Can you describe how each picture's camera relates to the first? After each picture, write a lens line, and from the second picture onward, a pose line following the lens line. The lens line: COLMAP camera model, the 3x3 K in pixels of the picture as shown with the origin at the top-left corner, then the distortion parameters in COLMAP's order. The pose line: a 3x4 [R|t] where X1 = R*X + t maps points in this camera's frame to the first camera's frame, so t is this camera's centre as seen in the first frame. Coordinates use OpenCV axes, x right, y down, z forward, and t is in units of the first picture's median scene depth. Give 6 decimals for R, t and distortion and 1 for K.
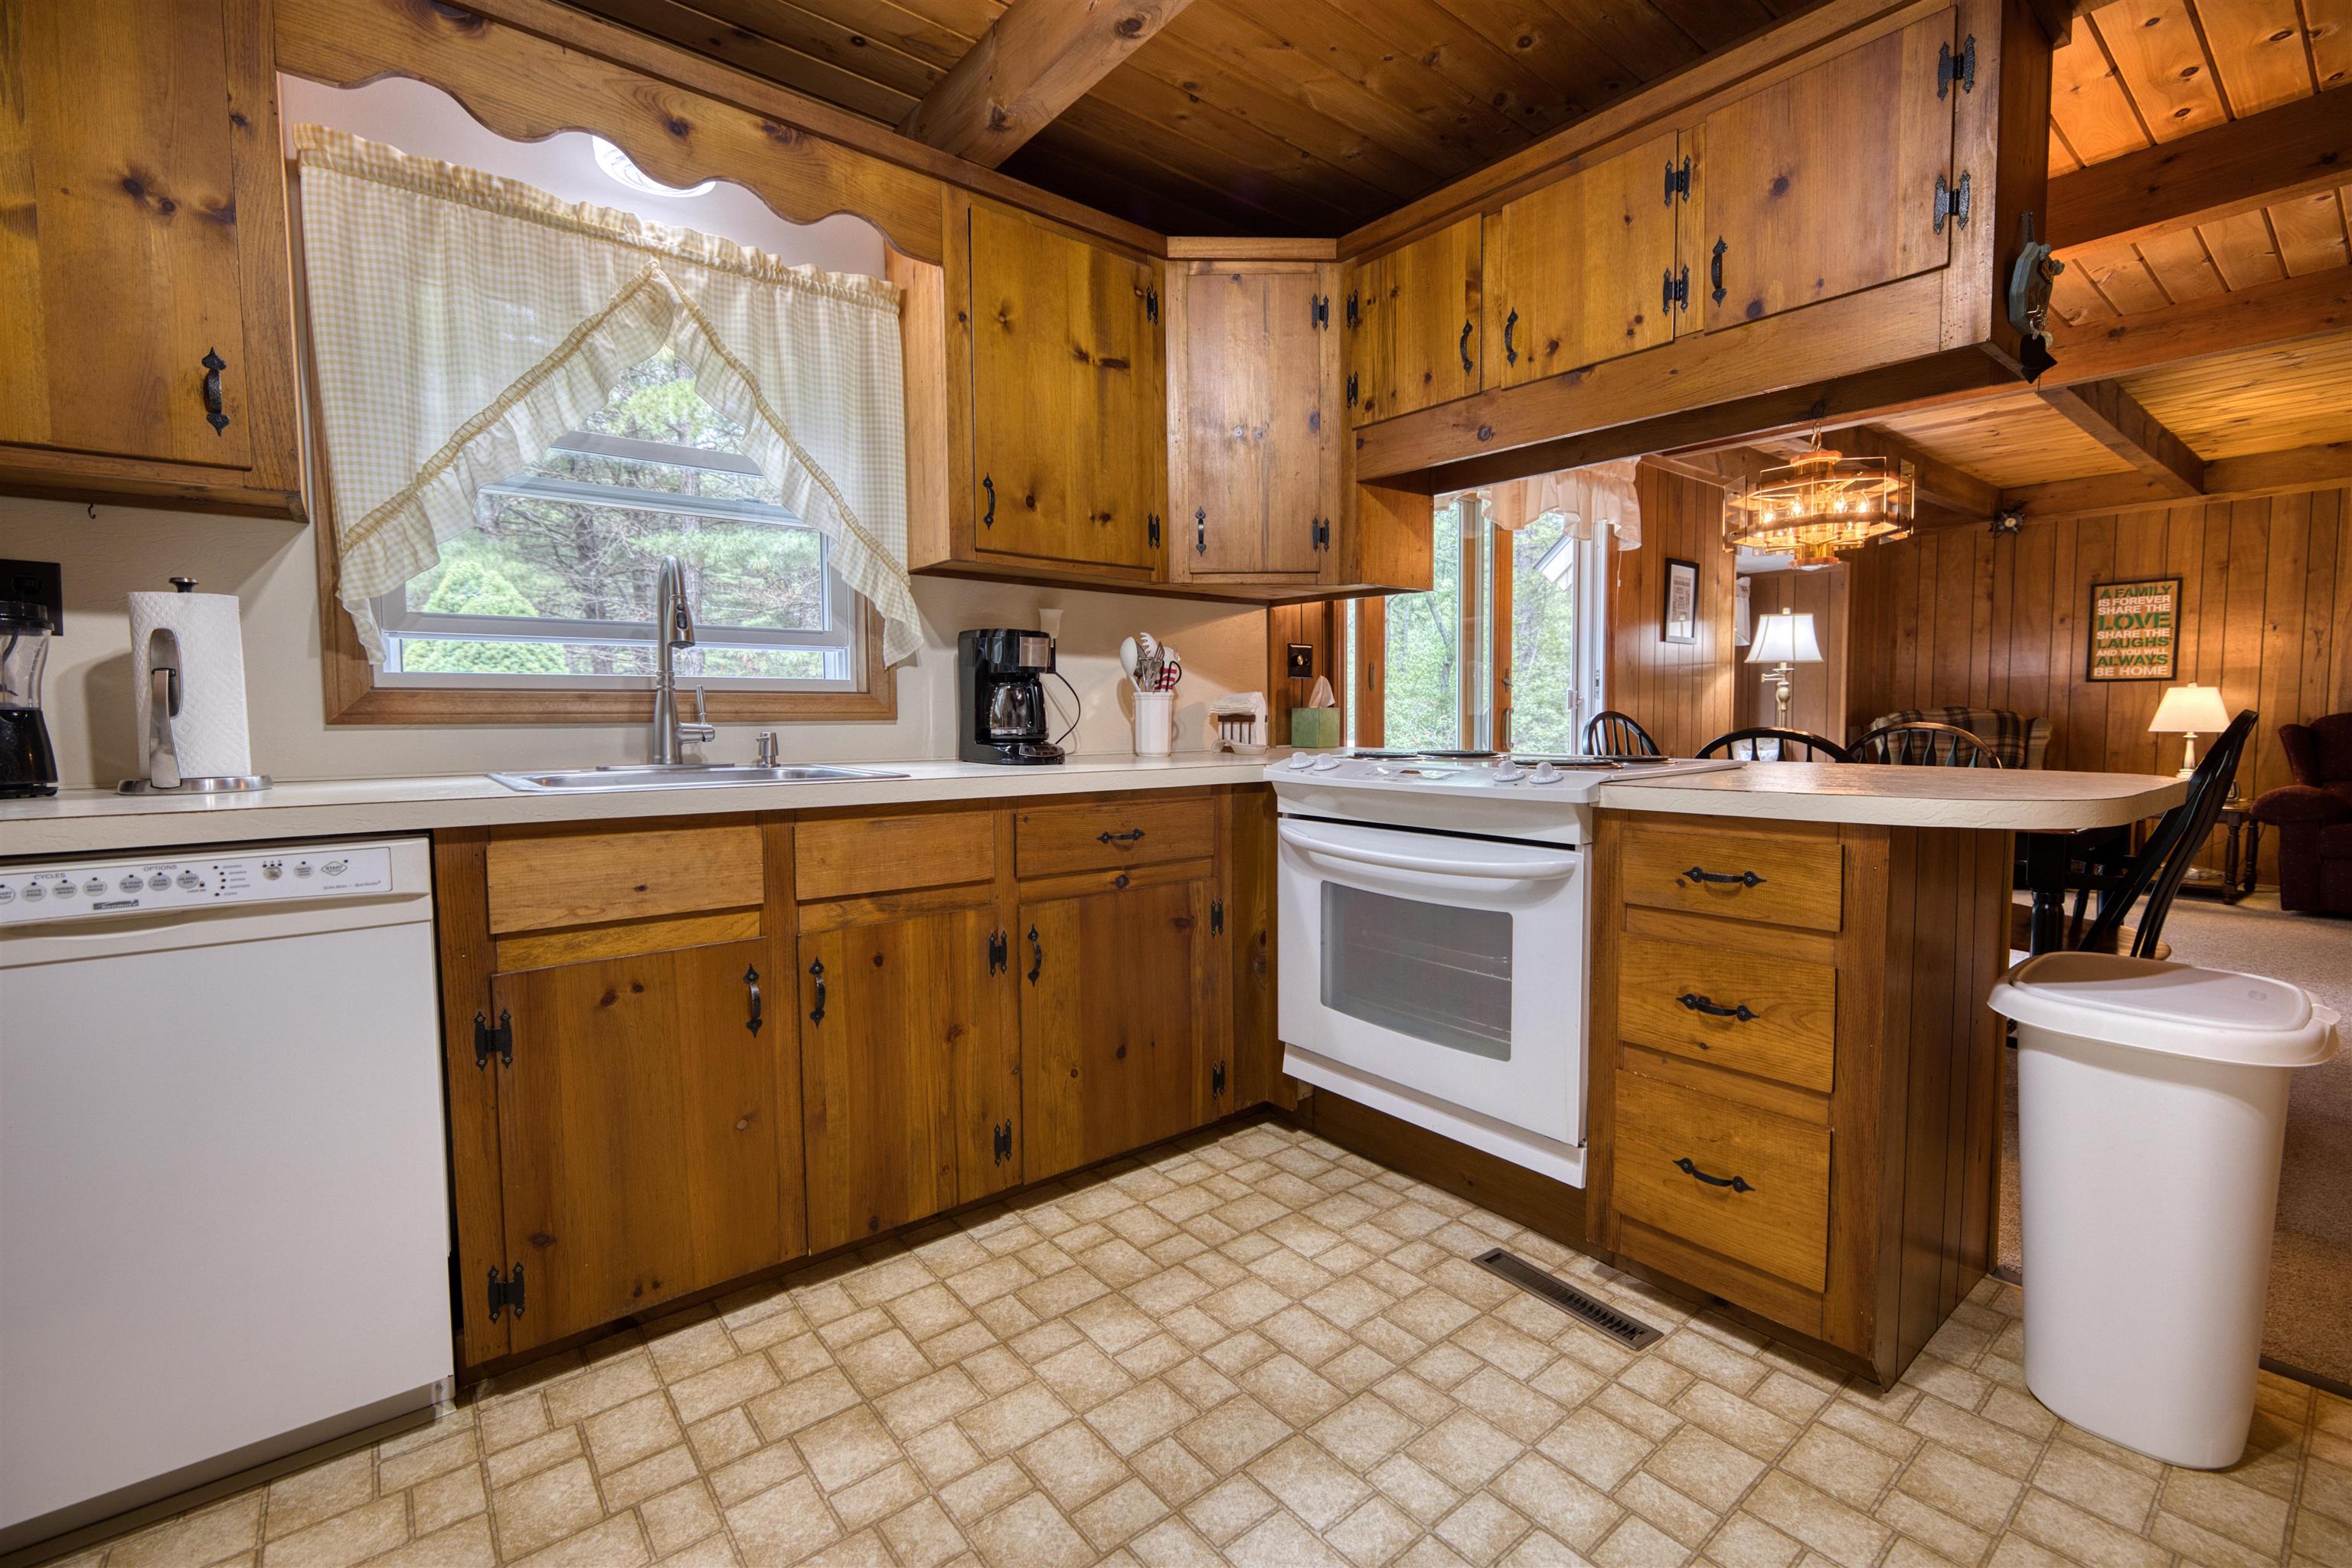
lens RADIAL K [[1030.5, 0, 1187.3], [0, 1030.5, 779.0], [0, 0, 1]] dist [0.002351, -0.000064]
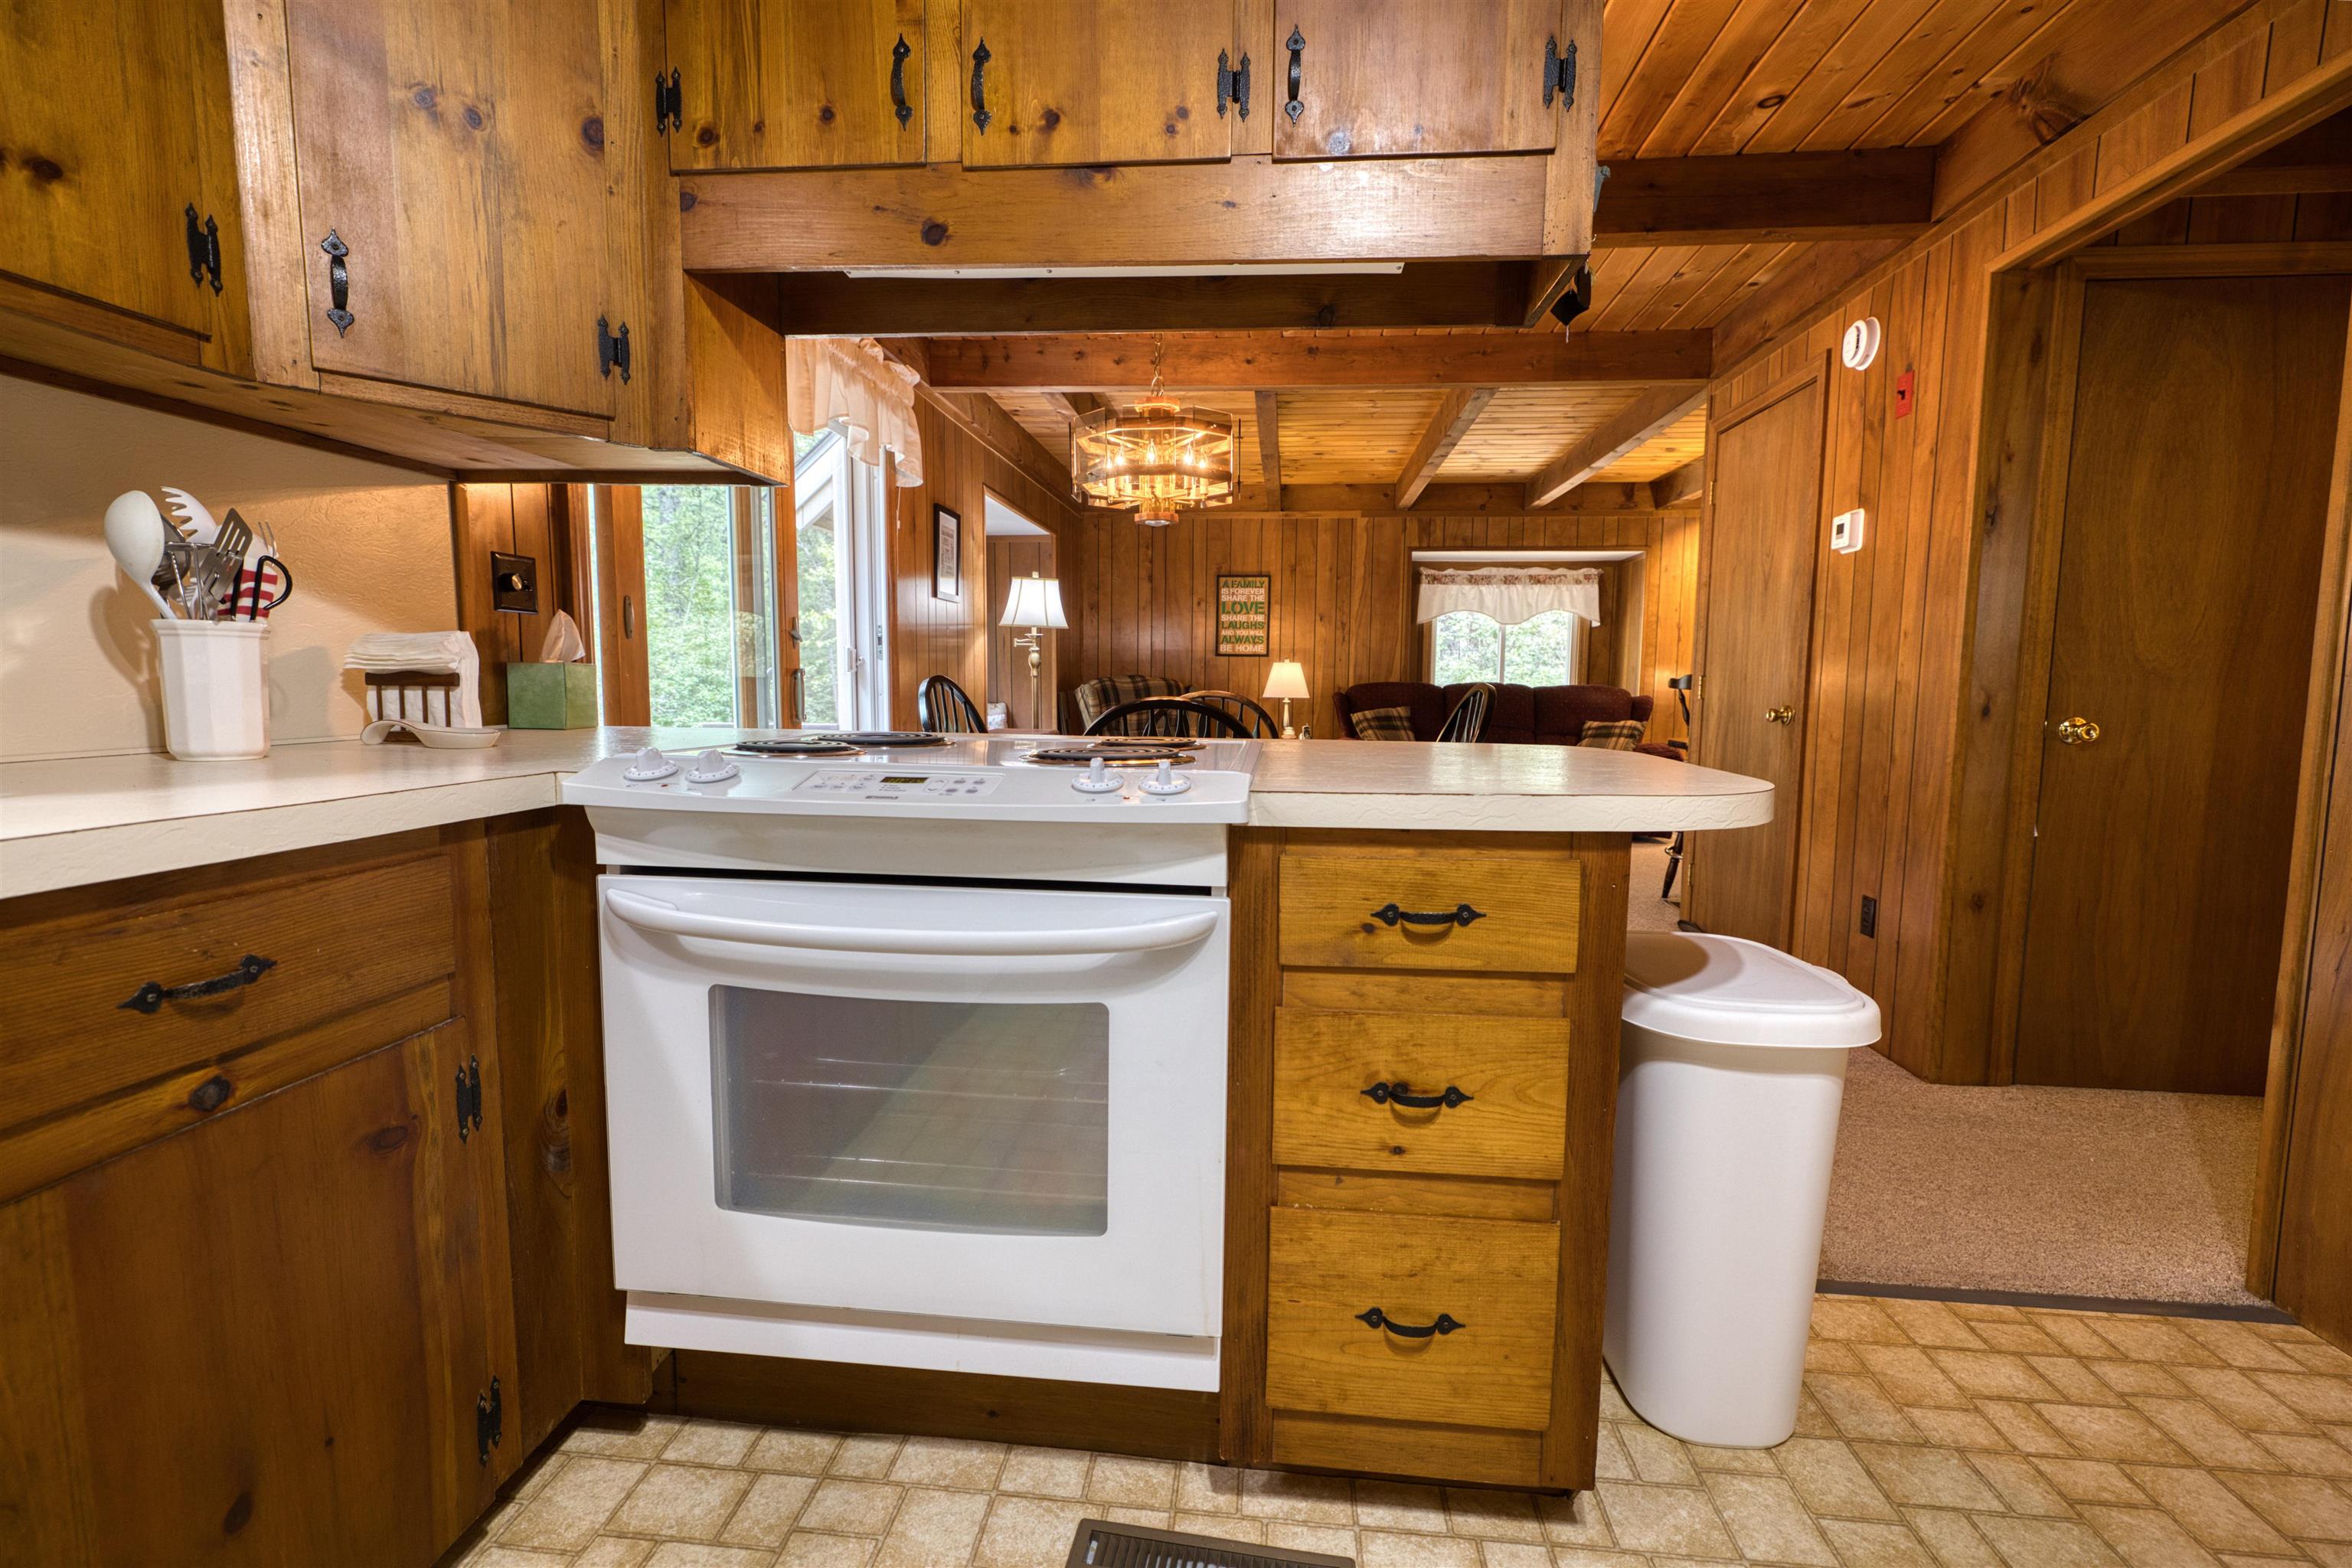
lens RADIAL K [[1030.5, 0, 1168.4], [0, 1030.5, 777.3], [0, 0, 1]] dist [0.002351, -0.000064]
pose [[0.704602, -0.055885, 0.707399, -0.072830], [0.030872, 0.998364, 0.048122, -0.027444], [-0.708931, -0.012069, 0.705175, 0.433202]]
